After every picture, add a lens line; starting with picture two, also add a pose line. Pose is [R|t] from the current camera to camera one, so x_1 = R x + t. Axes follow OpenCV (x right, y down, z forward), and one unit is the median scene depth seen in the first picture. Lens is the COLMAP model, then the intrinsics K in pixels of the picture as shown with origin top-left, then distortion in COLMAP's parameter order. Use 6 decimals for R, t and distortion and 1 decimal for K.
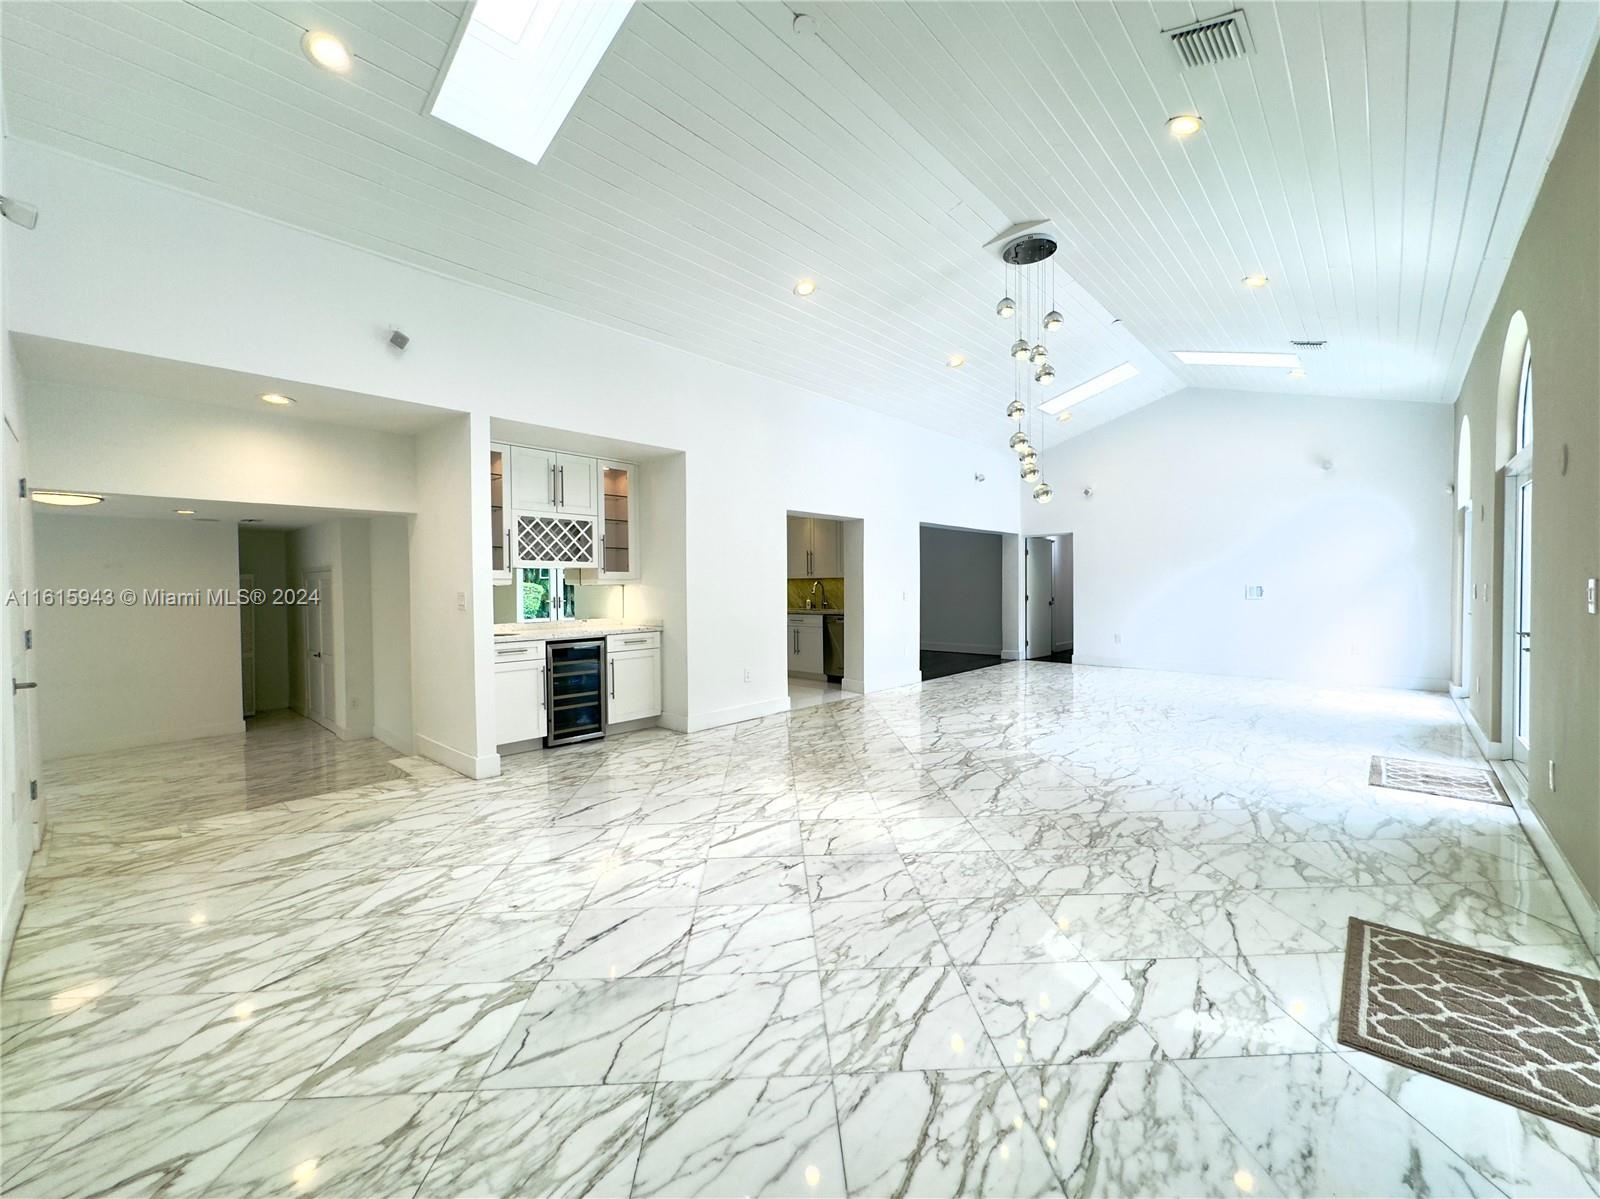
lens RADIAL K [[622.0, 0, 817.8], [0, 622.0, 592.8], [0, 0, 1]] dist [-0.000687, 0.000124]
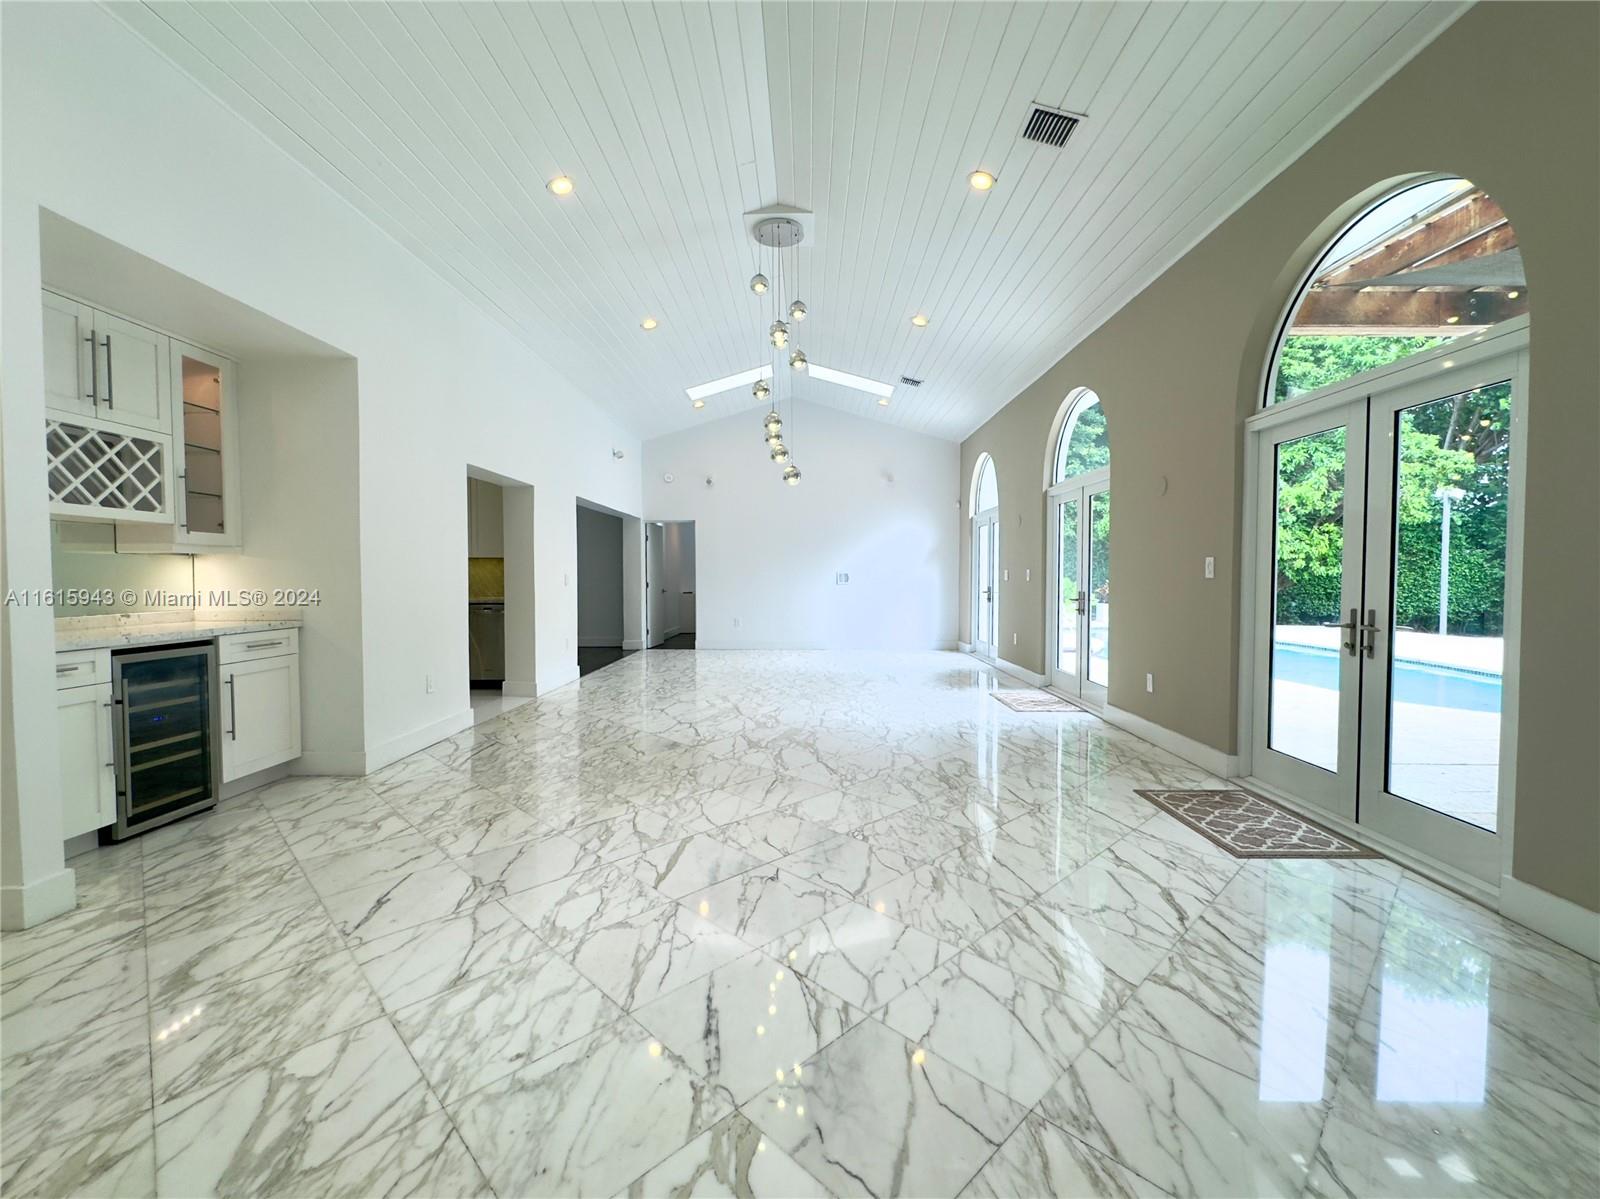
lens RADIAL K [[655.0, 0, 797.1], [0, 655.0, 591.5], [0, 0, 1]] dist [-0.001245, 0.000124]
pose [[0.765586, -0.008982, 0.643270, -0.493503], [0.003533, 0.999946, 0.009758, 0.032417], [-0.643323, -0.005198, 0.765577, 0.242603]]
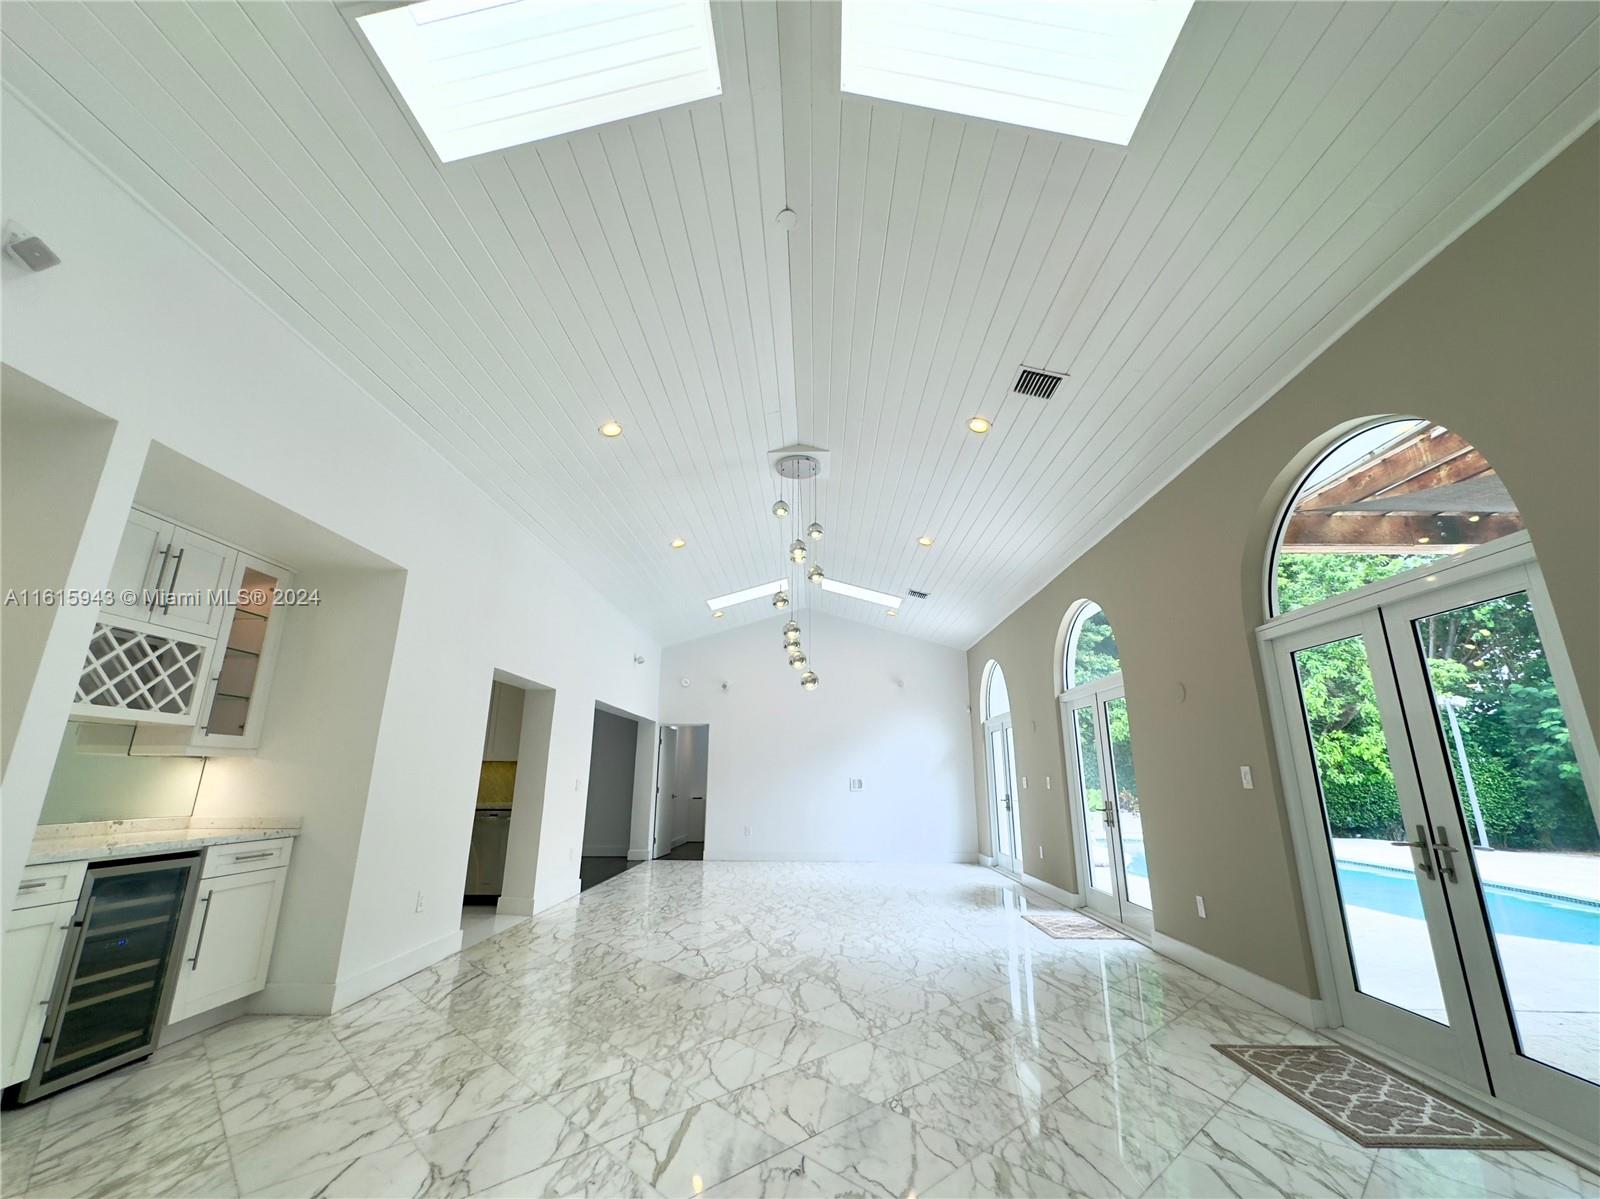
lens RADIAL K [[634.1, 0, 798.8], [0, 634.1, 607.1], [0, 0, 1]] dist [-0.000982, 0.000039]
pose [[0.772297, 0.178174, 0.609763, -0.488347], [-0.002778, 0.960800, -0.277230, 0.026436], [-0.635256, 0.212410, 0.742518, 0.281532]]
